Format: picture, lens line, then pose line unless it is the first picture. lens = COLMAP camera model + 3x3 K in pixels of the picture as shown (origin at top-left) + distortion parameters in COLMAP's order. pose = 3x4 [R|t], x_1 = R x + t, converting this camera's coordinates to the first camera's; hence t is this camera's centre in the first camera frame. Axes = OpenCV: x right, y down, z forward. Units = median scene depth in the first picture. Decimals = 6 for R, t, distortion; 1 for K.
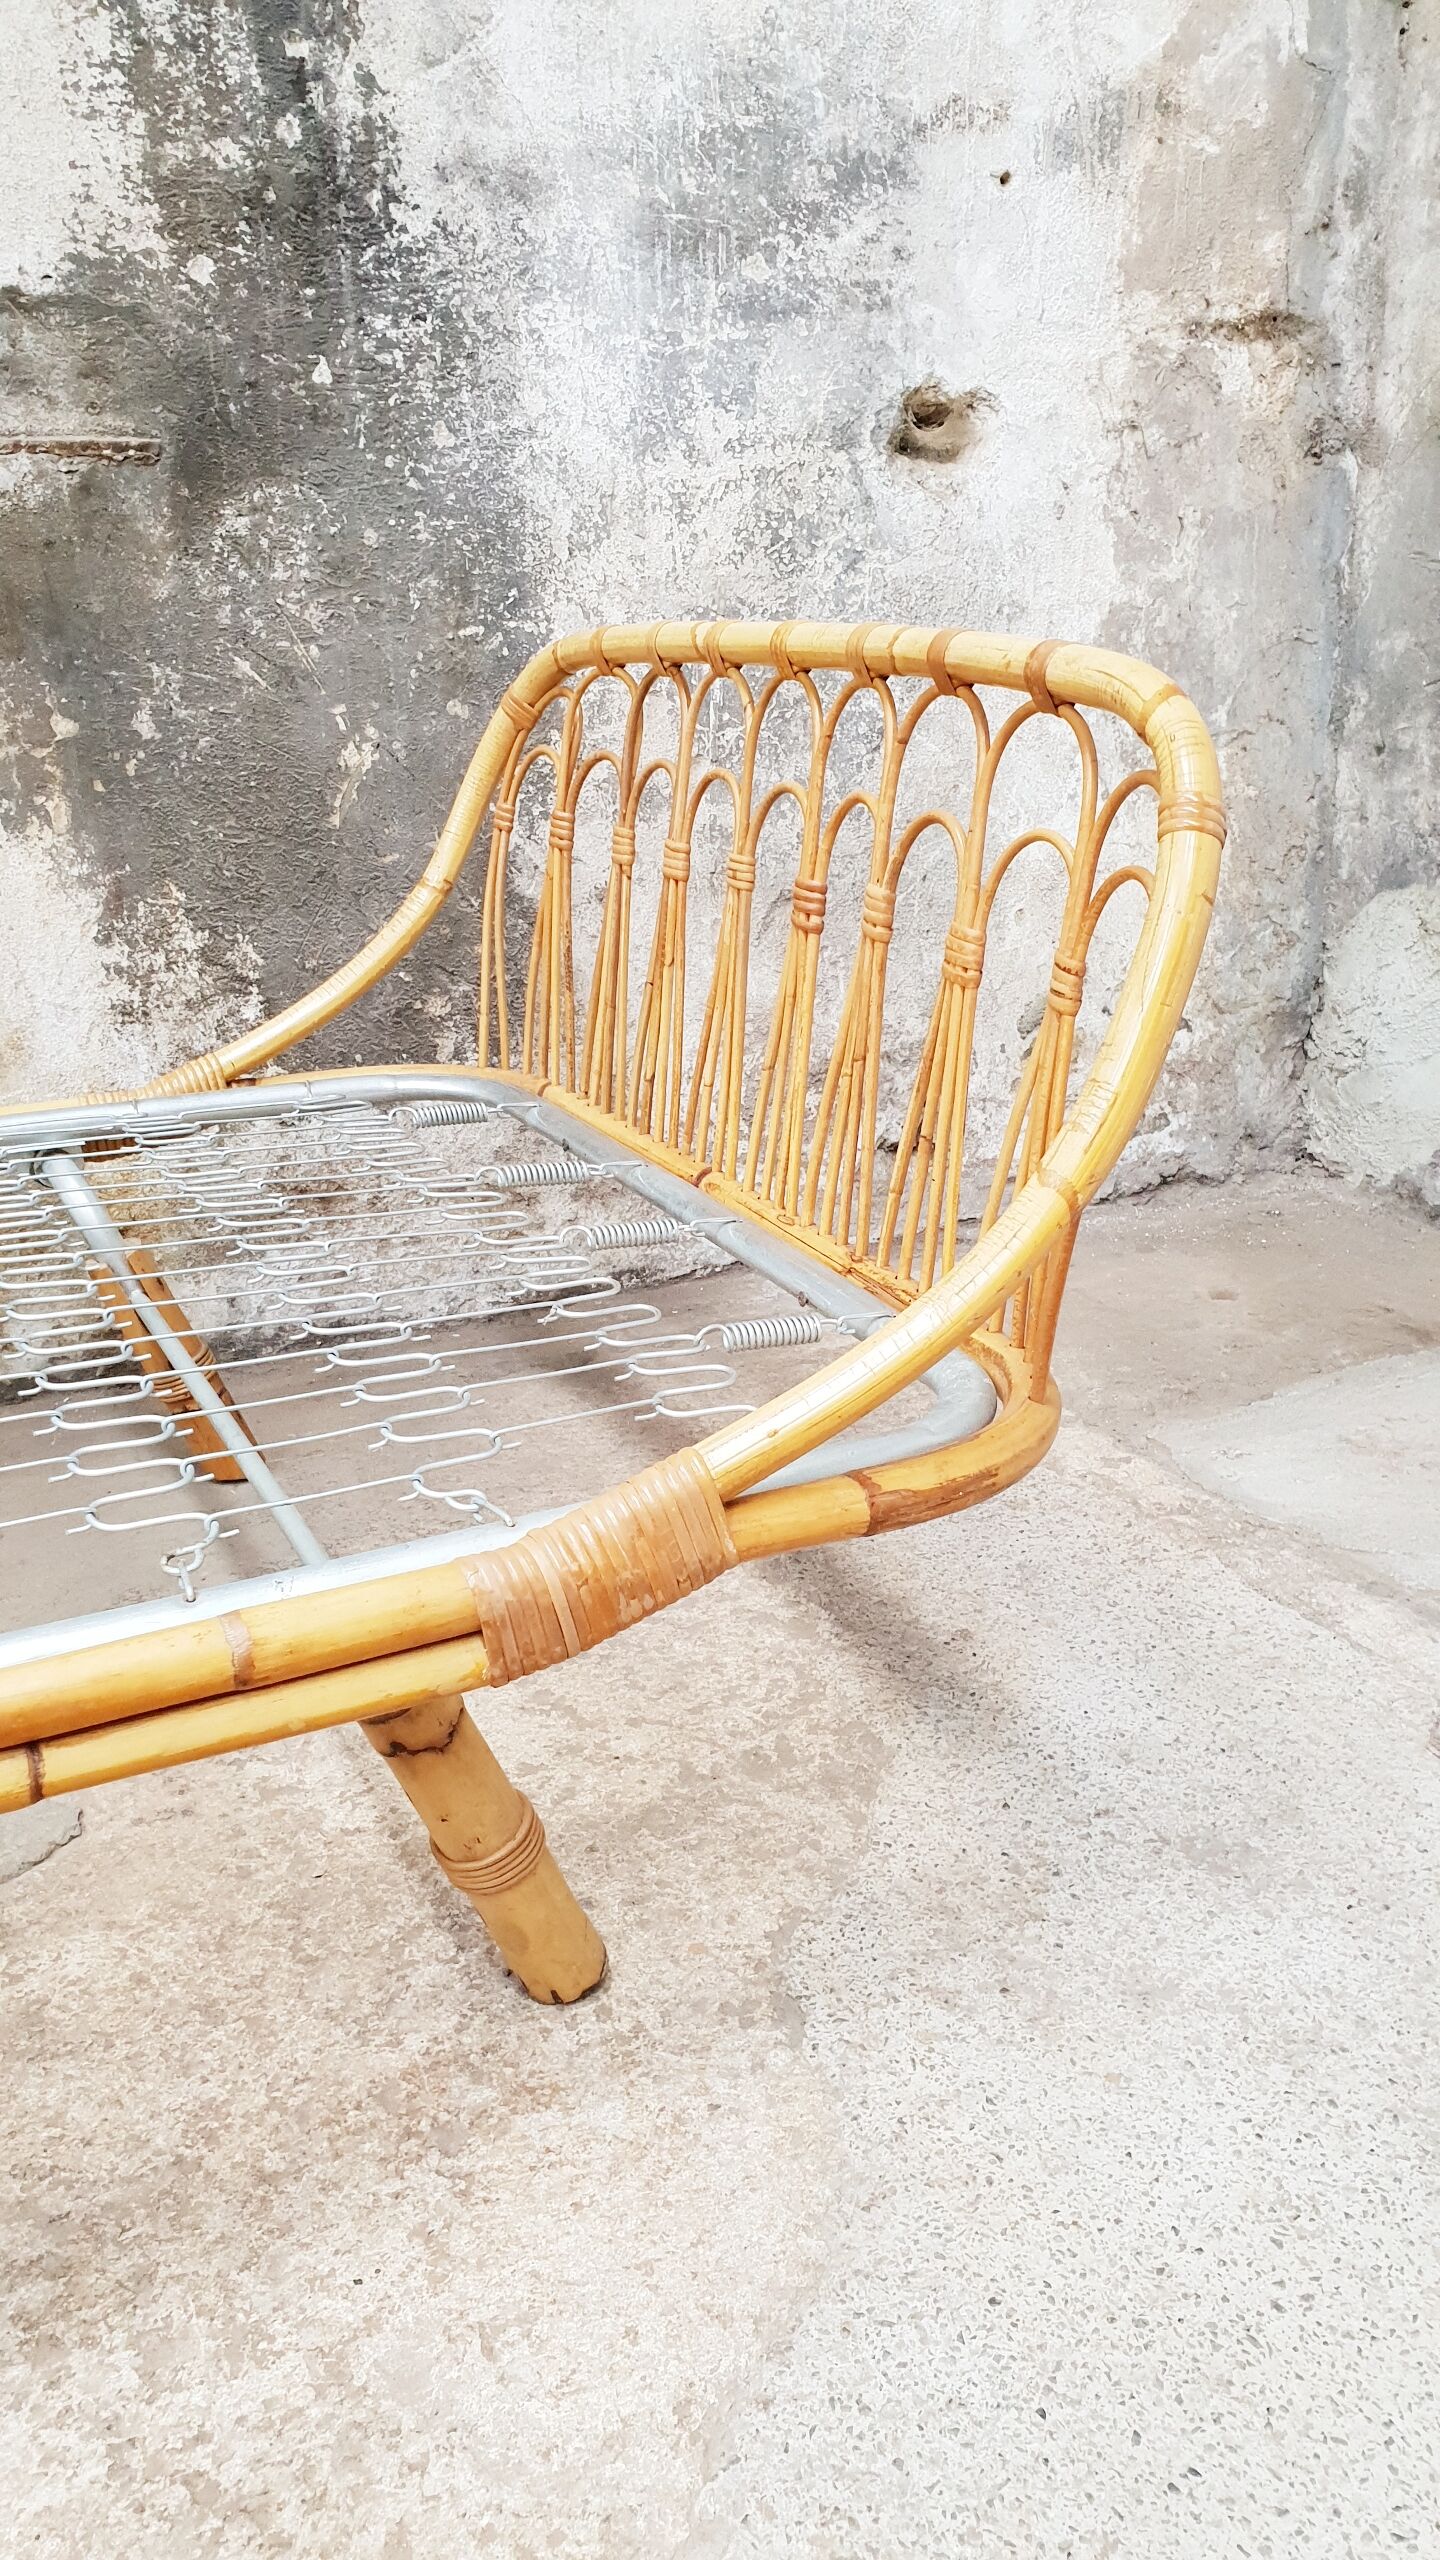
lens RADIAL K [[2020.1, 0, 750.5], [0, 2020.1, 1293.5], [0, 0, 1]] dist [0.000076, 0.013754]
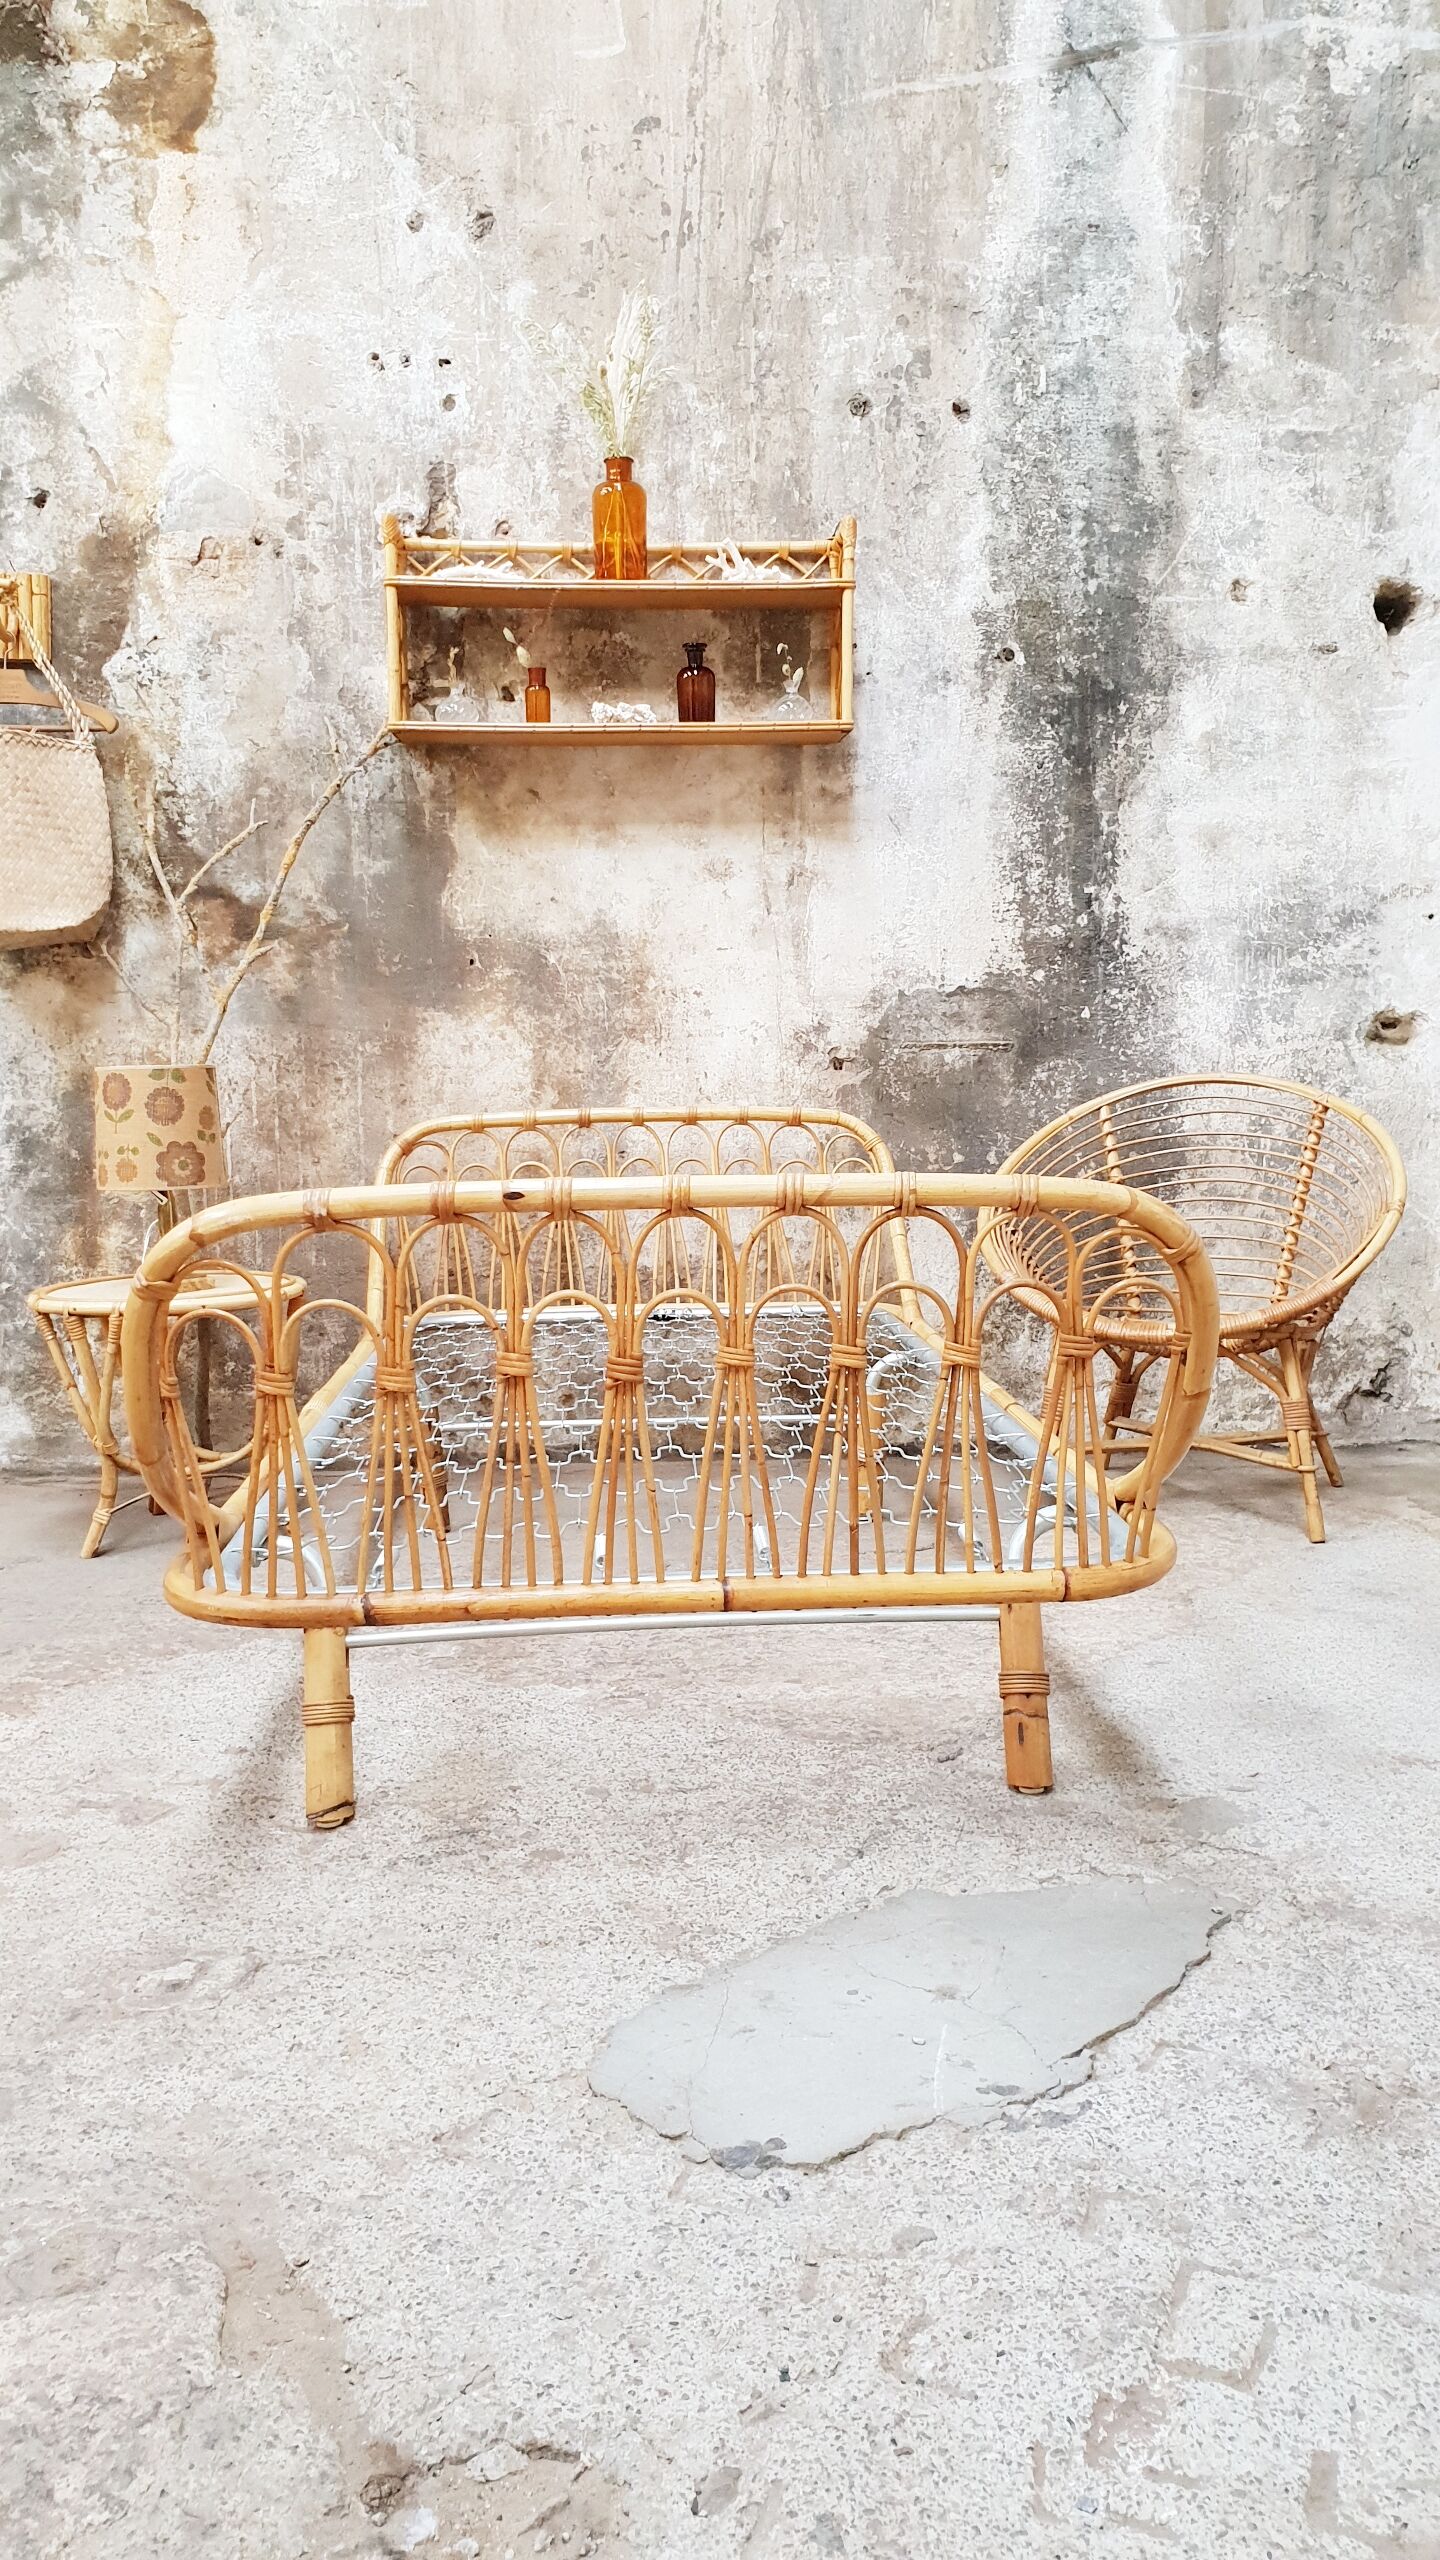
lens RADIAL K [[2020.1, 0, 744.4], [0, 2020.1, 1253.8], [0, 0, 1]] dist [0.000076, 0.013754]
pose [[0.928186, 0.043373, -0.369579, 0.269681], [-0.134825, 0.964899, -0.225370, 0.357330], [0.346832, 0.259014, 0.901454, -1.068981]]
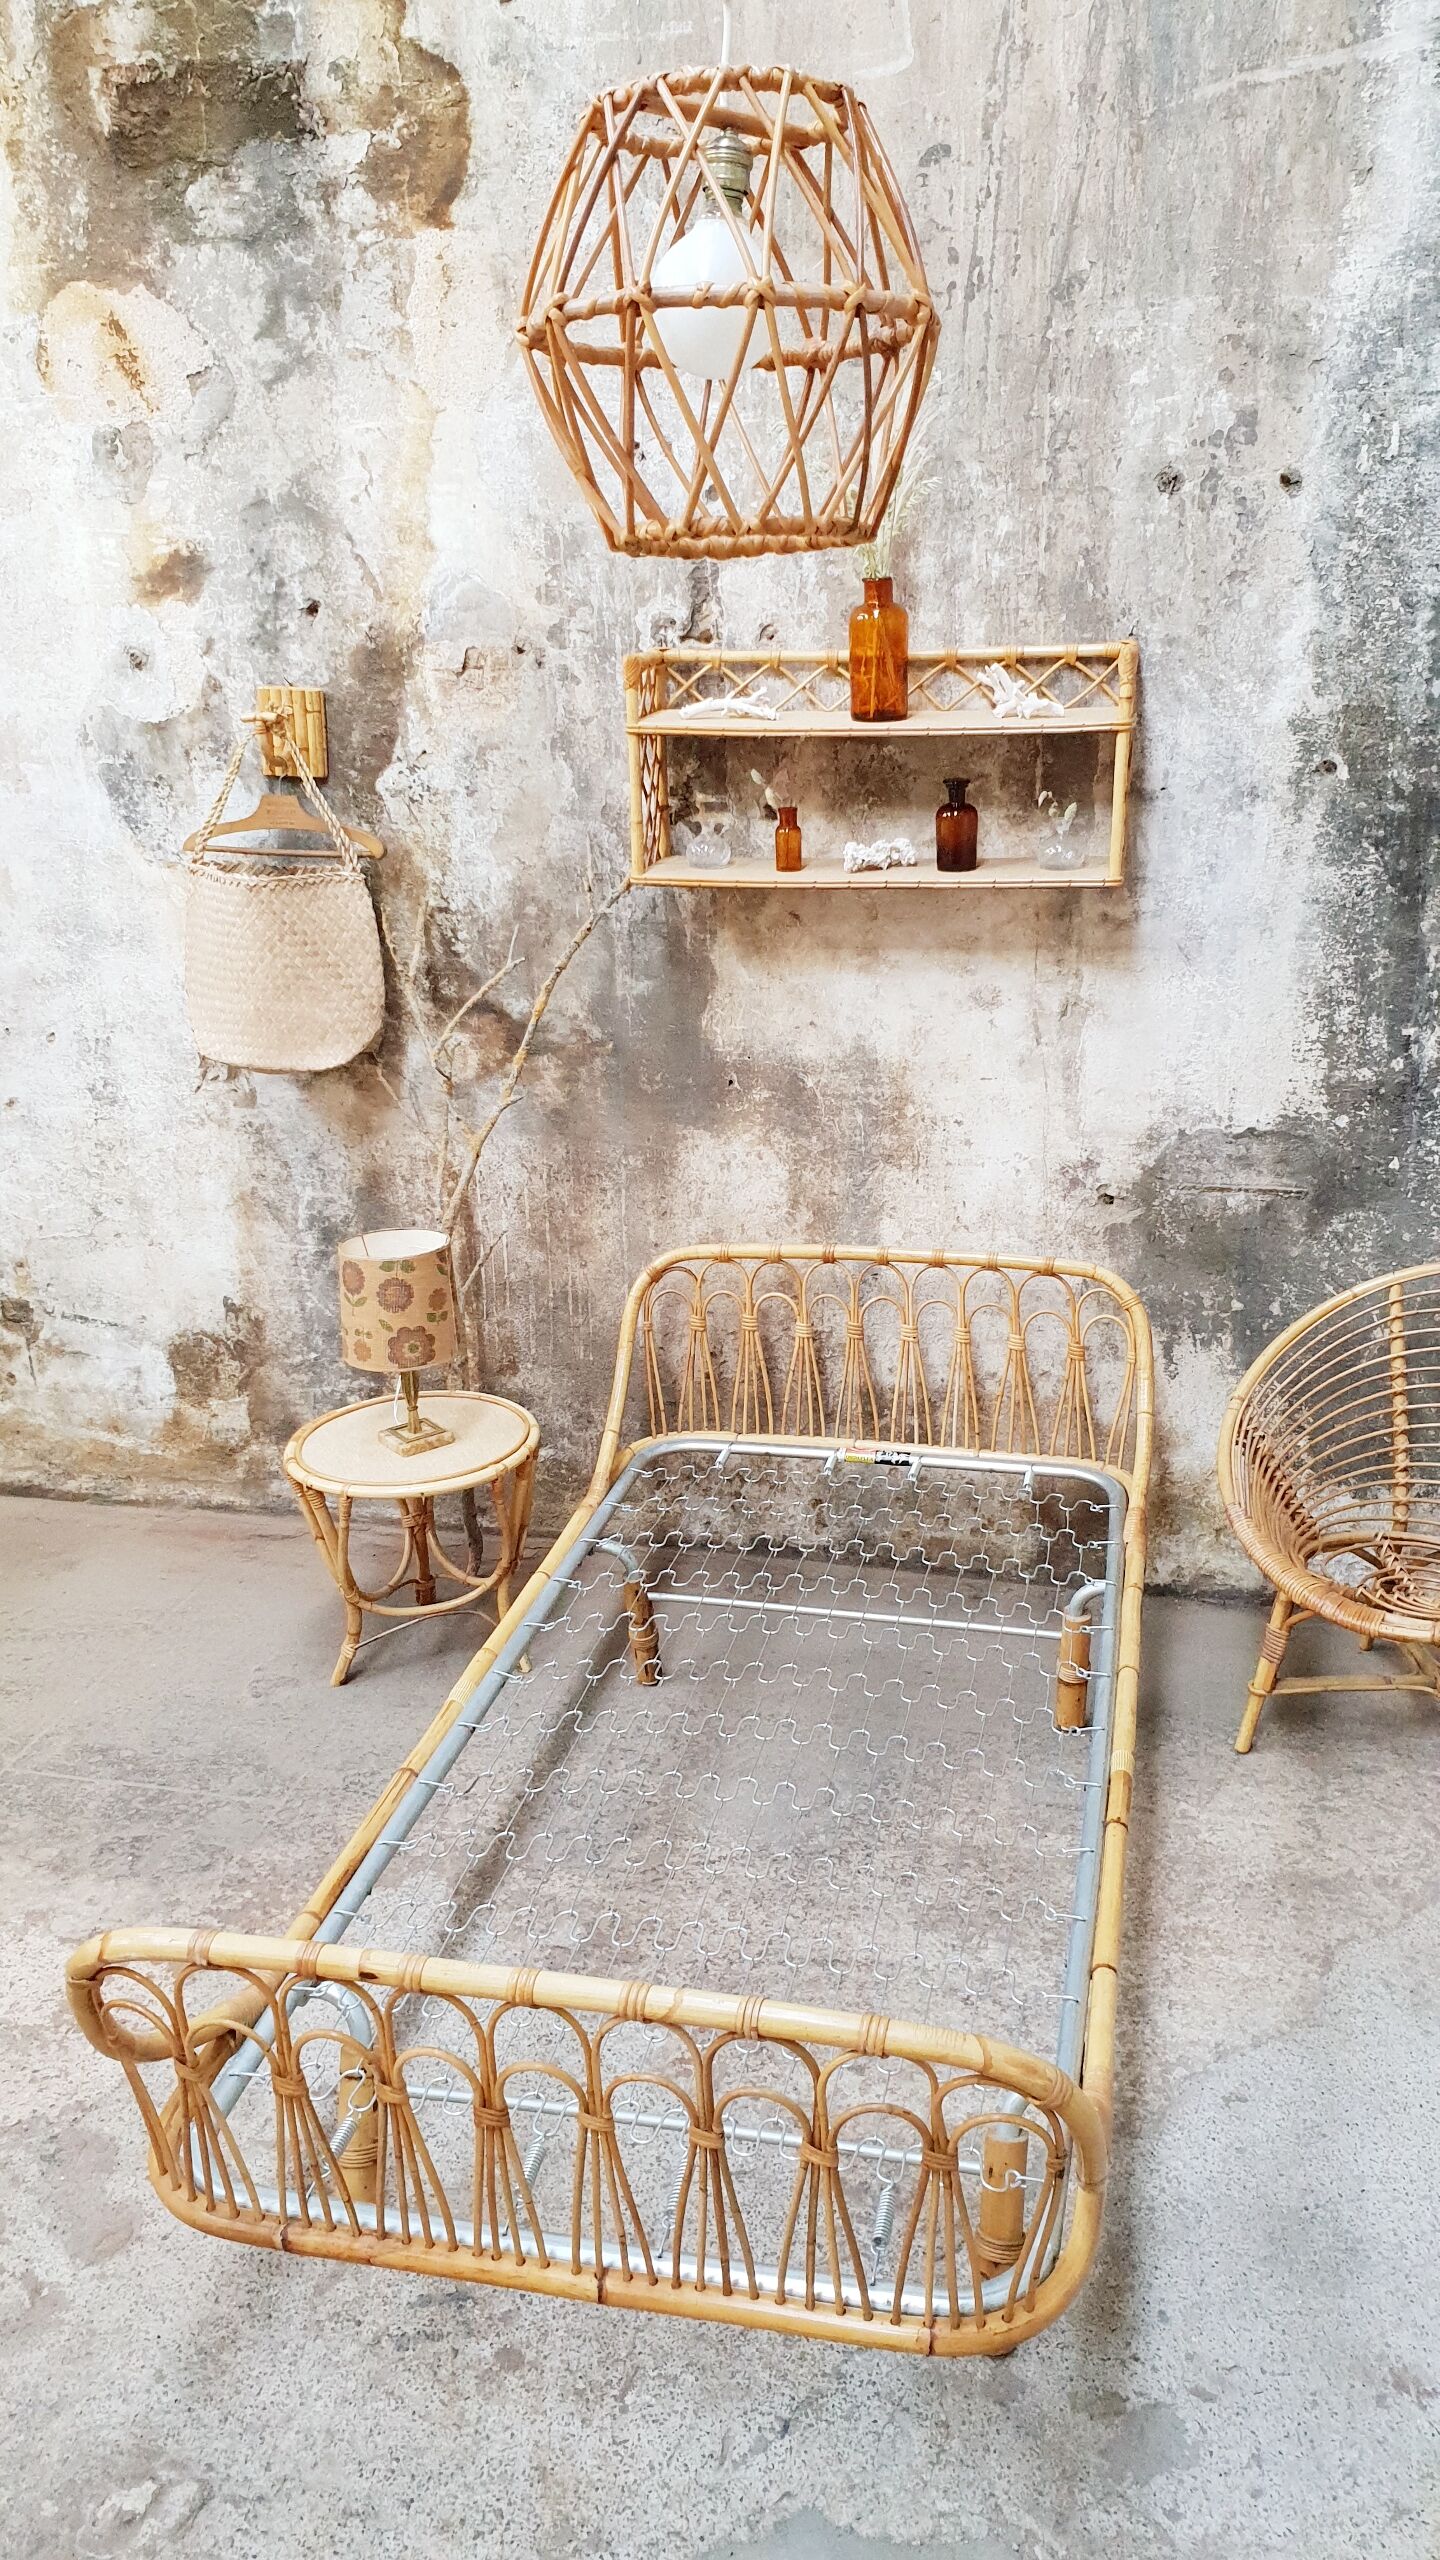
lens RADIAL K [[2020.1, 0, 751.0], [0, 2020.1, 1240.8], [0, 0, 1]] dist [0.000076, 0.013754]
pose [[0.785136, 0.192363, -0.588692, 0.474006], [-0.214754, 0.976126, 0.032546, -0.290170], [0.580898, 0.100871, 0.807702, -0.983601]]
